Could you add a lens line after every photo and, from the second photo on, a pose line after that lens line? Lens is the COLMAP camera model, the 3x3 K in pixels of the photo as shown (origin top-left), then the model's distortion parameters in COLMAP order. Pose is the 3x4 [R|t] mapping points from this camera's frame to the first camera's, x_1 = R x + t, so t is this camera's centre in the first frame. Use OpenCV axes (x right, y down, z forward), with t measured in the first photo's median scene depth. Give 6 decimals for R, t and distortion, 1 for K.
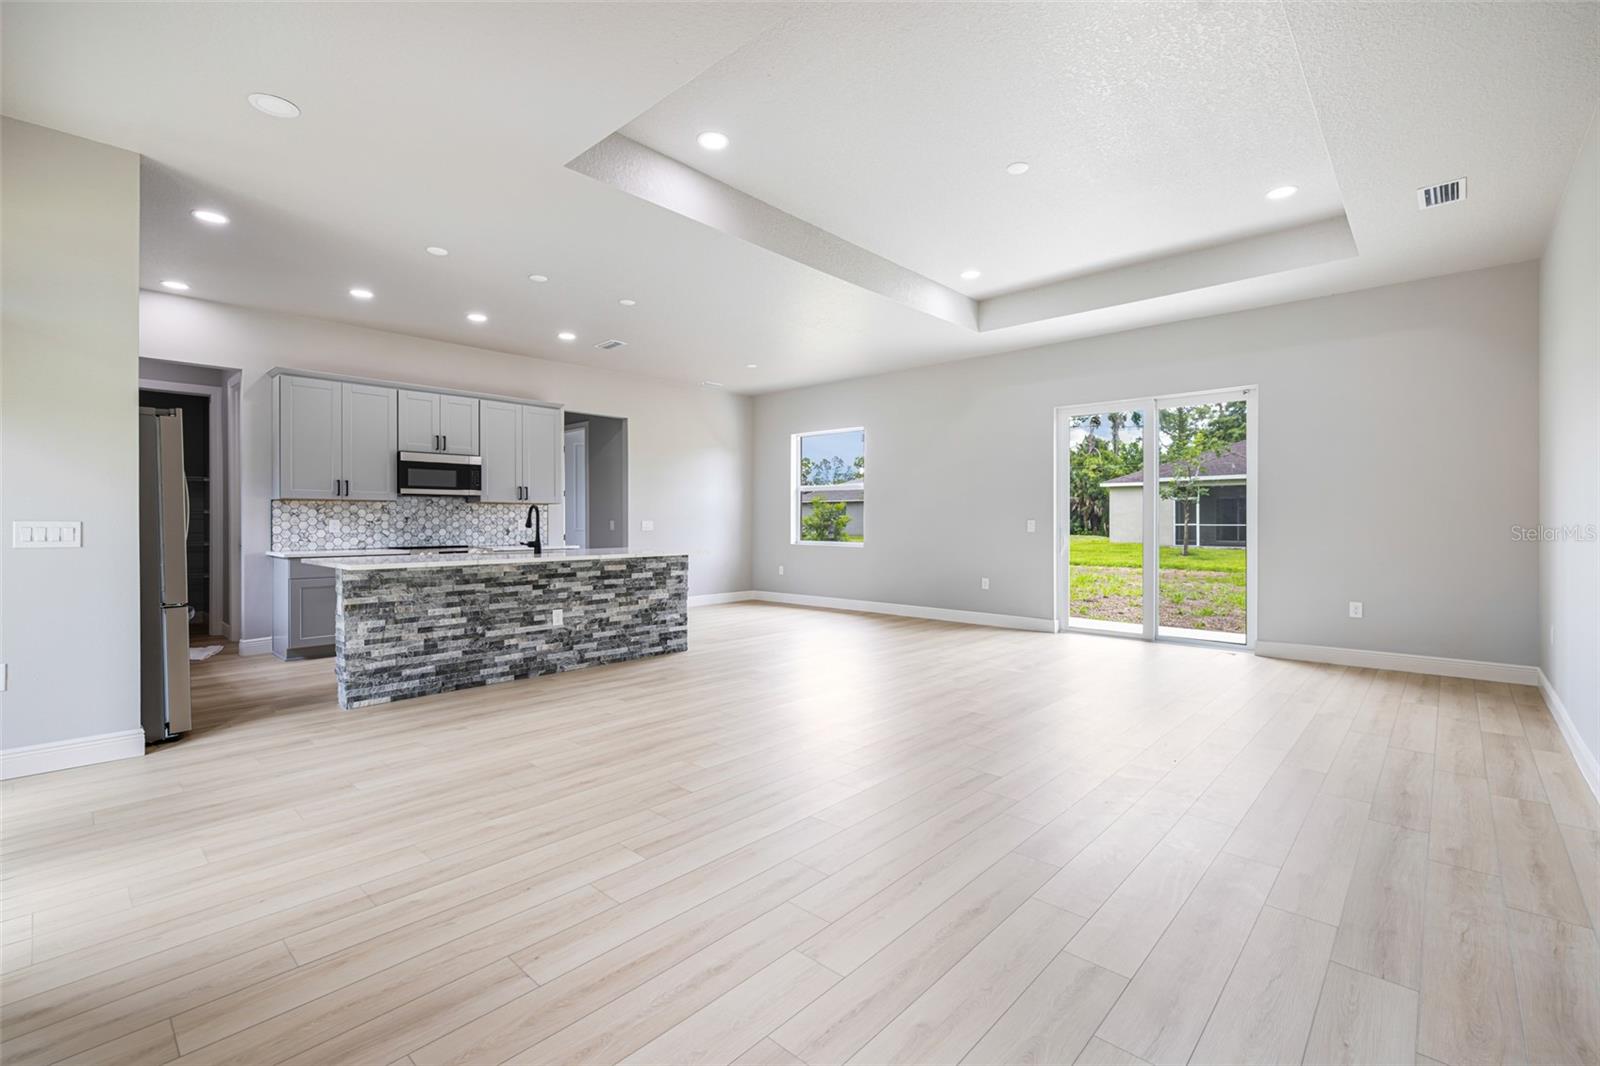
lens RADIAL K [[704.3, 0, 788.1], [0, 704.3, 523.2], [0, 0, 1]] dist [0.001058, 0.000369]
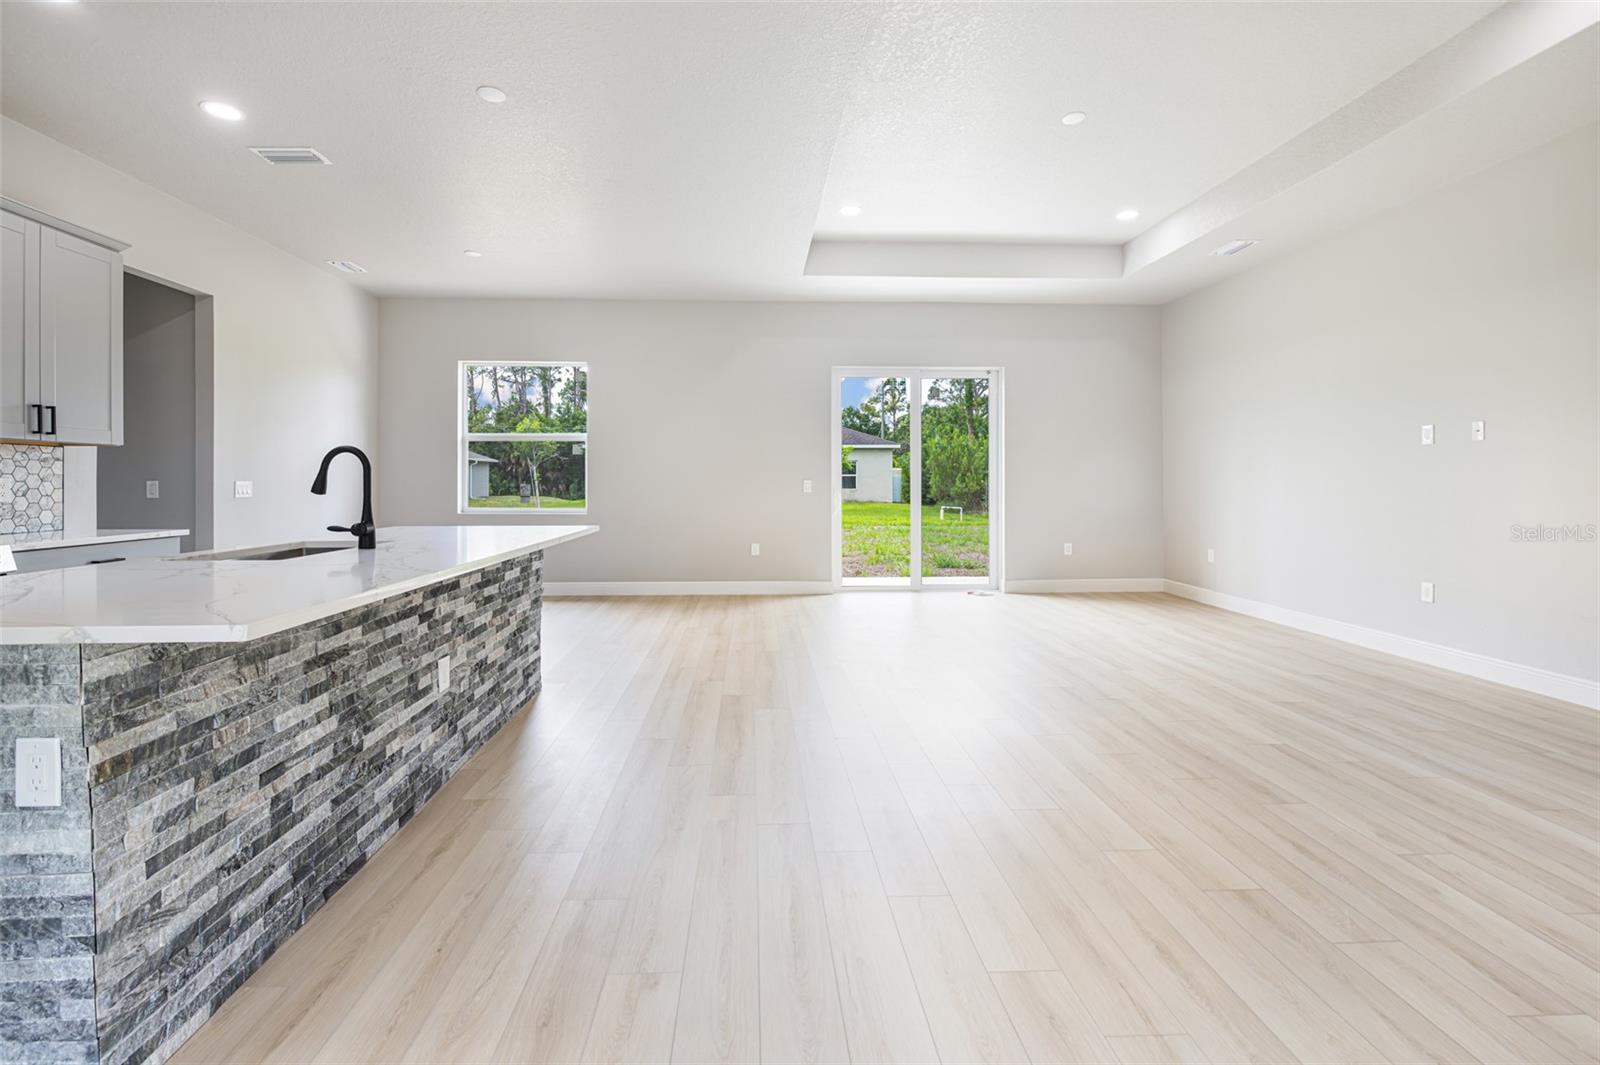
lens RADIAL K [[711.1, 0, 784.5], [0, 711.1, 478.0], [0, 0, 1]] dist [0.001710, 0.000236]
pose [[0.698948, 0.002903, 0.715167, -0.448294], [0.003490, 0.999966, -0.007470, -0.000004], [-0.715164, 0.007717, 0.698914, 0.411249]]
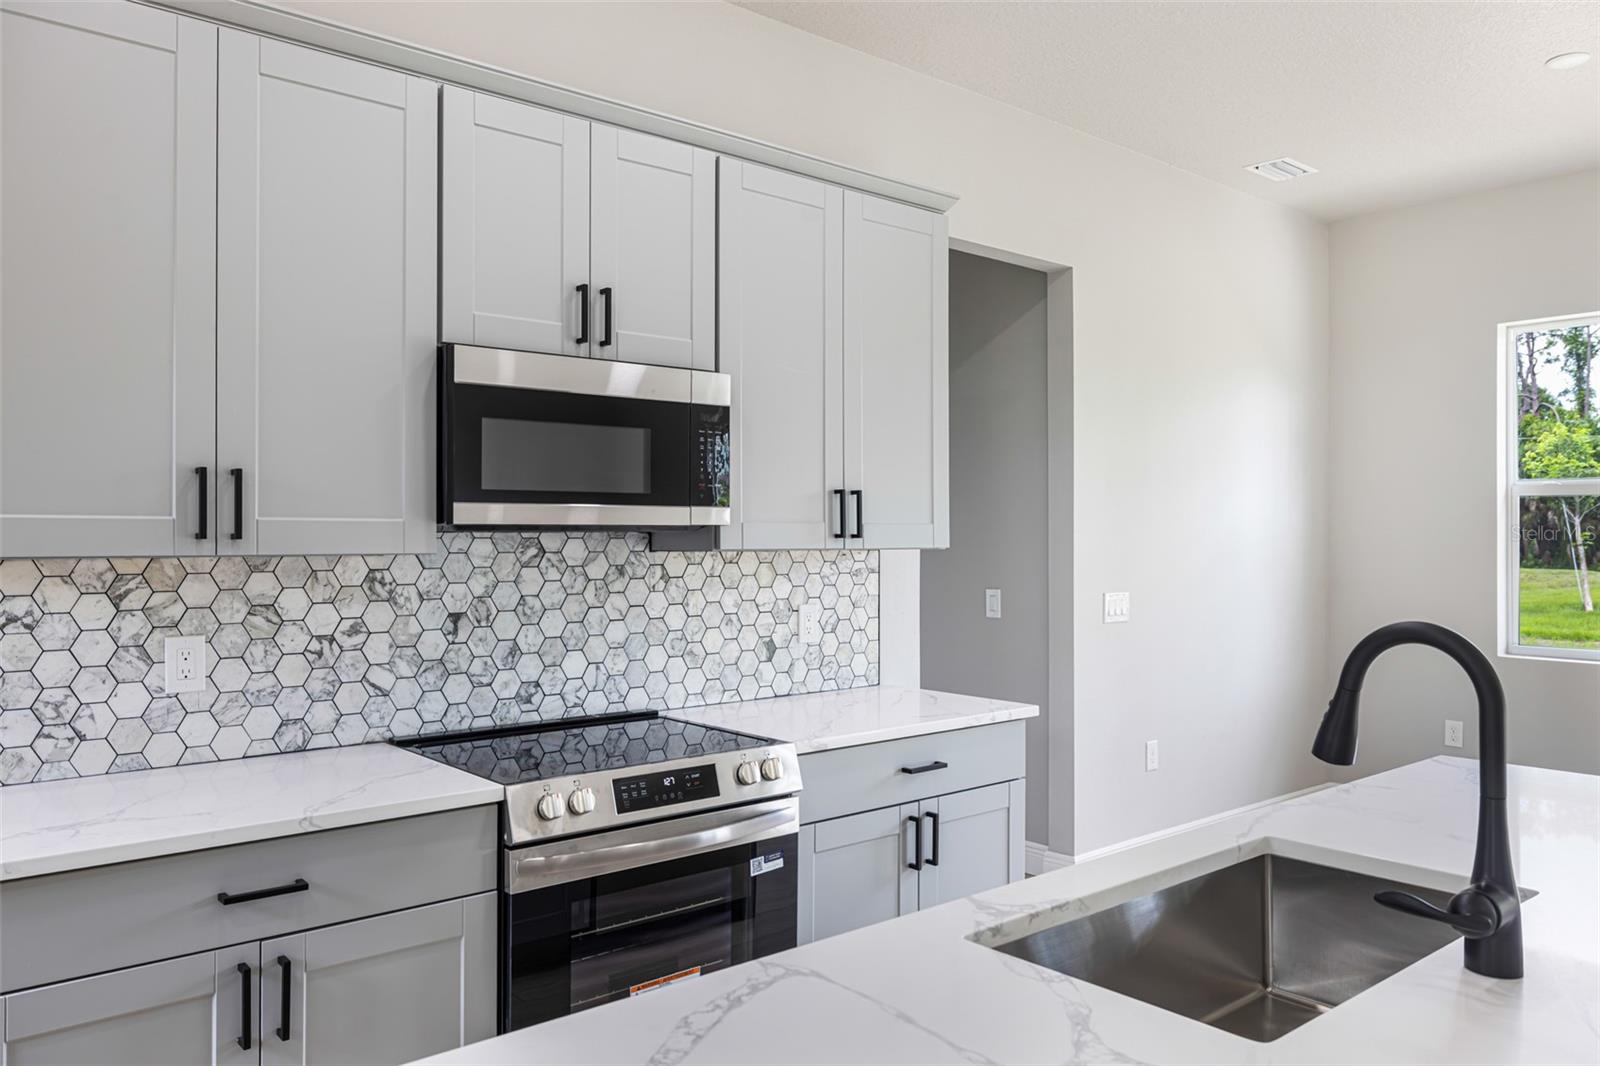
lens RADIAL K [[1184.8, 0, 800.0], [0, 1184.8, 533.0], [0, 0, 1]] dist [-0.000807, -0.000776]
pose [[0.994724, 0.000384, -0.102584, -0.420432], [-0.000896, 0.999987, -0.004951, -0.039894], [0.102581, 0.005017, 0.994712, 0.660878]]
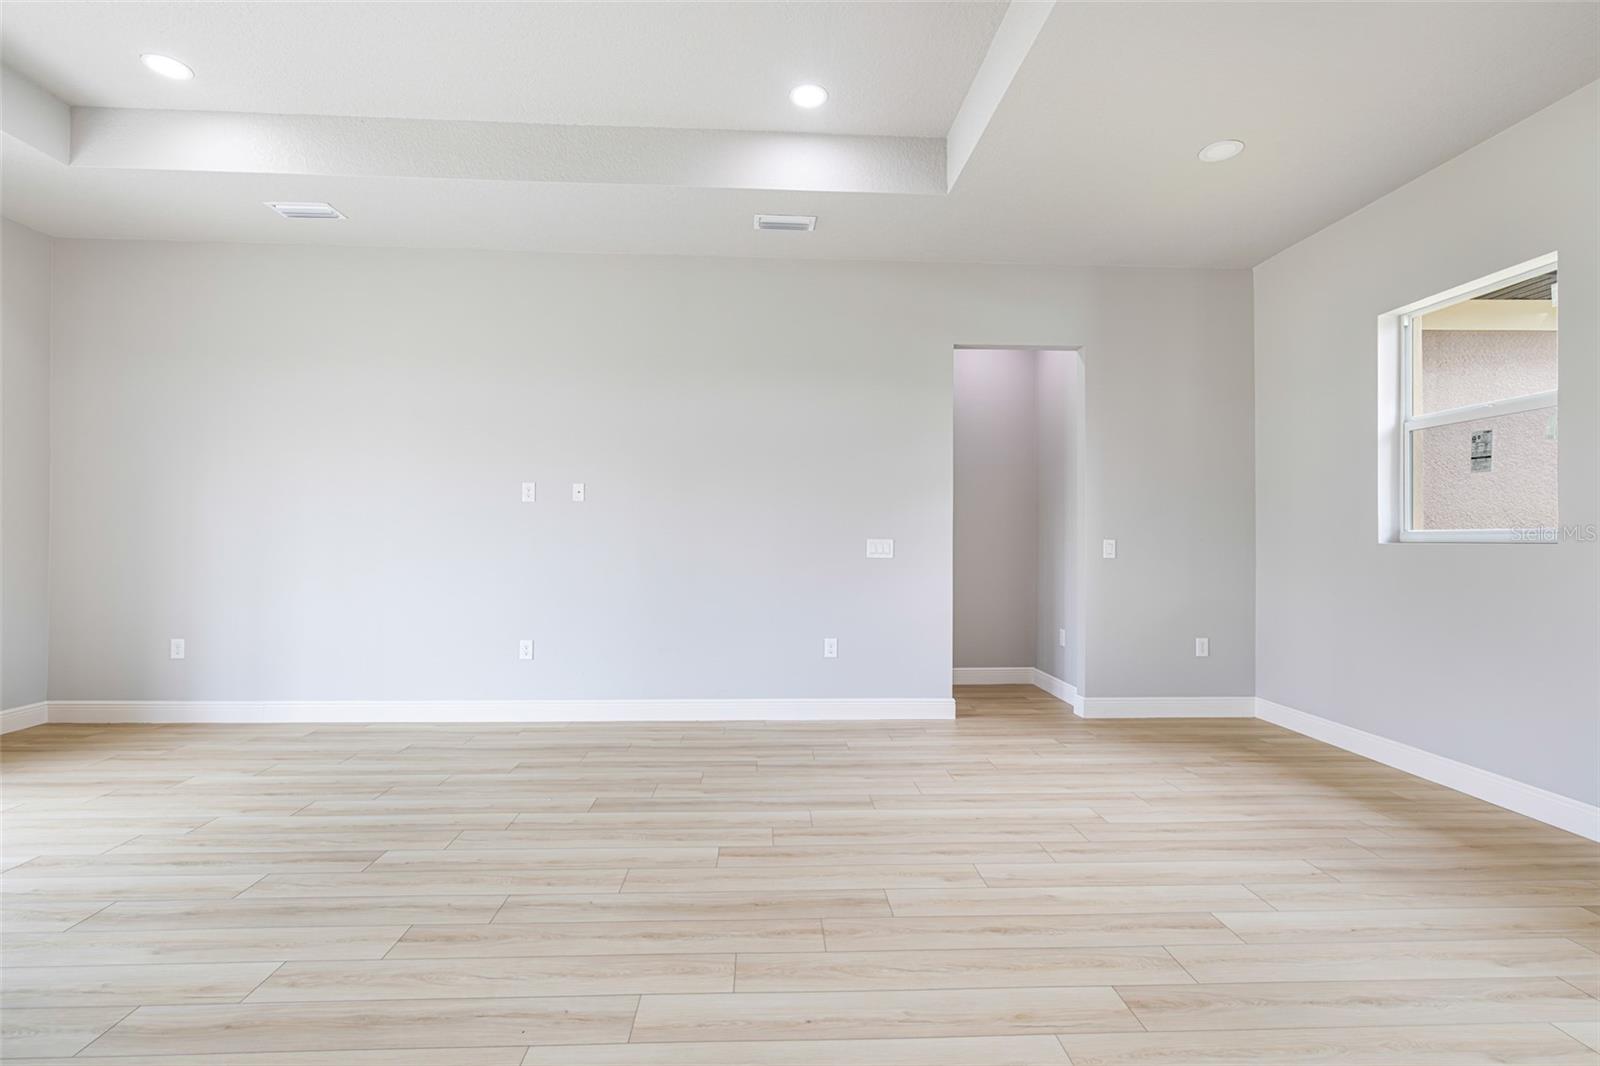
lens RADIAL K [[733.4, 0, 791.1], [0, 733.4, 531.0], [0, 0, 1]] dist [0.002545, 0.000452]
pose [[-0.715891, 0.003480, 0.698203, -0.184621], [-0.003614, 0.999956, -0.008689, -0.002089], [-0.698202, -0.008744, -0.715847, 0.796988]]
